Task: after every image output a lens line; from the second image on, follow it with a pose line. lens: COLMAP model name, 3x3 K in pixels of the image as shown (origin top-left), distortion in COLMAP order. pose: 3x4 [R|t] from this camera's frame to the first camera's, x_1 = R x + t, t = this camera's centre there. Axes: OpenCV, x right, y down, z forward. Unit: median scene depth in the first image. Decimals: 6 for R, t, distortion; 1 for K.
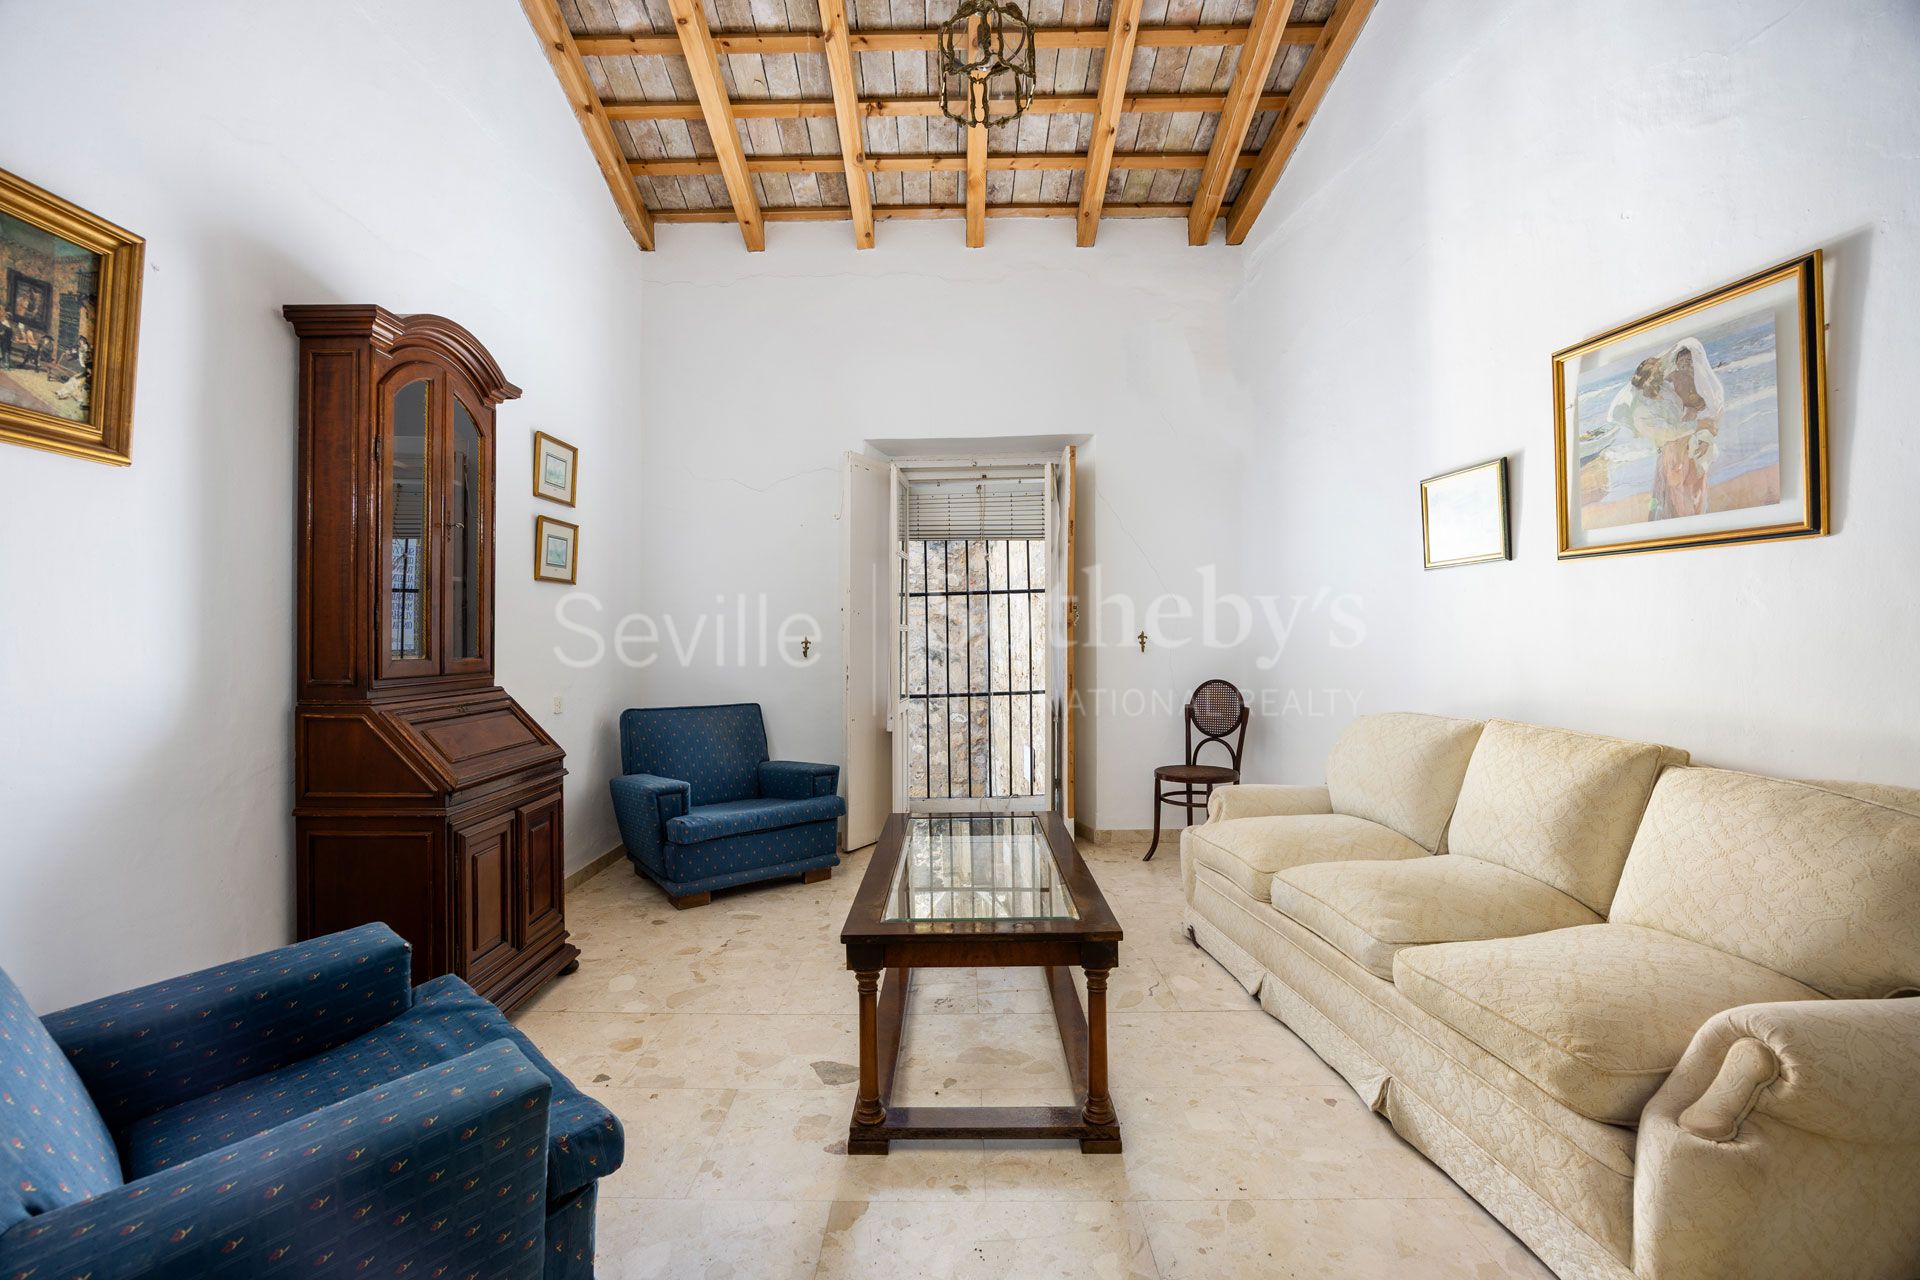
lens RADIAL K [[851.3, 0, 960.0], [0, 851.3, 640.0], [0, 0, 1]] dist [-0.016388, -0.000078]
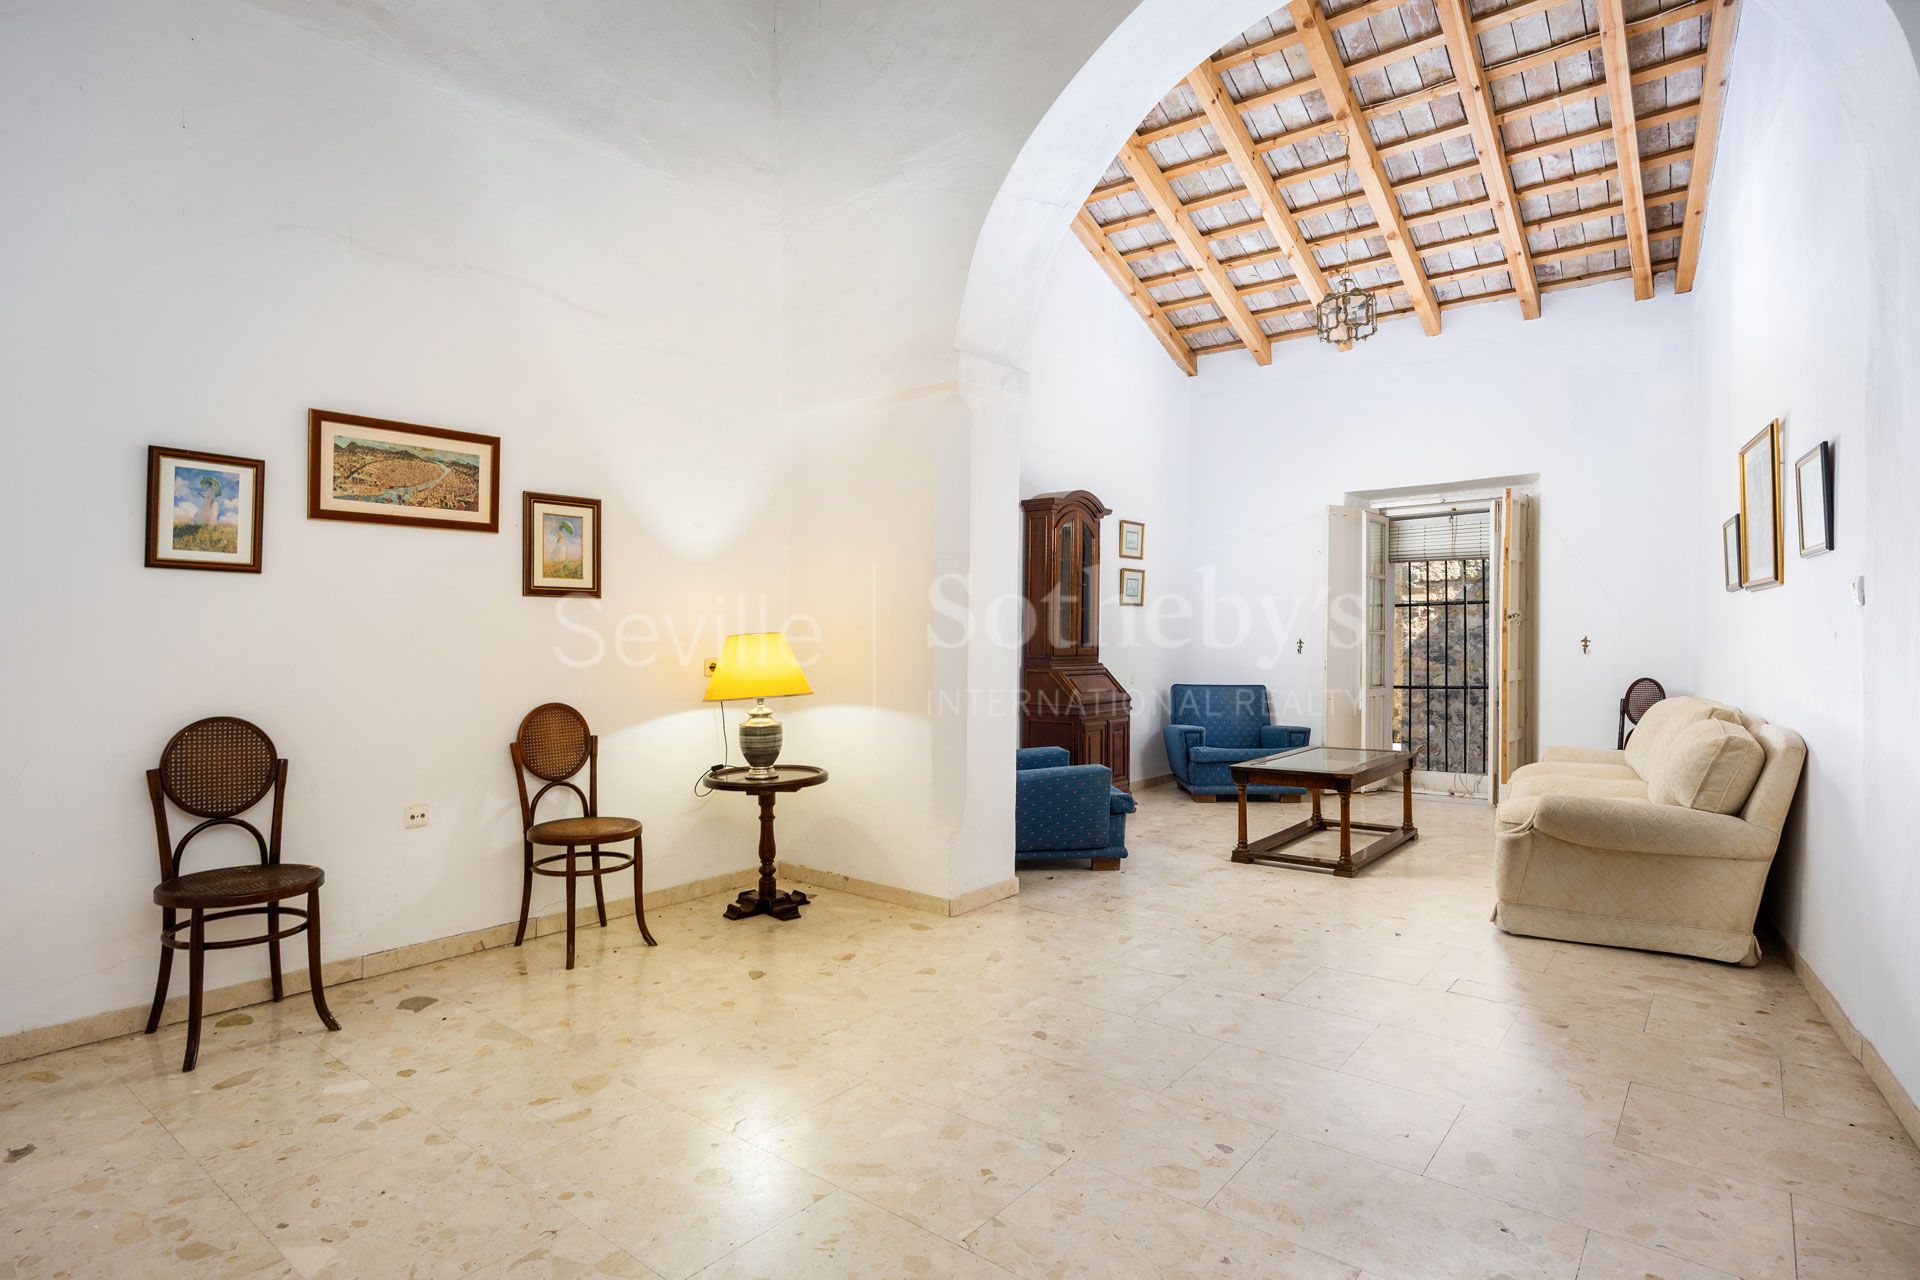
lens RADIAL K [[1018.2, 0, 960.0], [0, 1018.2, 640.0], [0, 0, 1]] dist [0.000743, 0.000140]
pose [[0.803481, 0.007716, -0.595281, 0.420491], [-0.008068, 0.999965, 0.002072, -0.000384], [0.595276, 0.003138, 0.803515, -0.766440]]
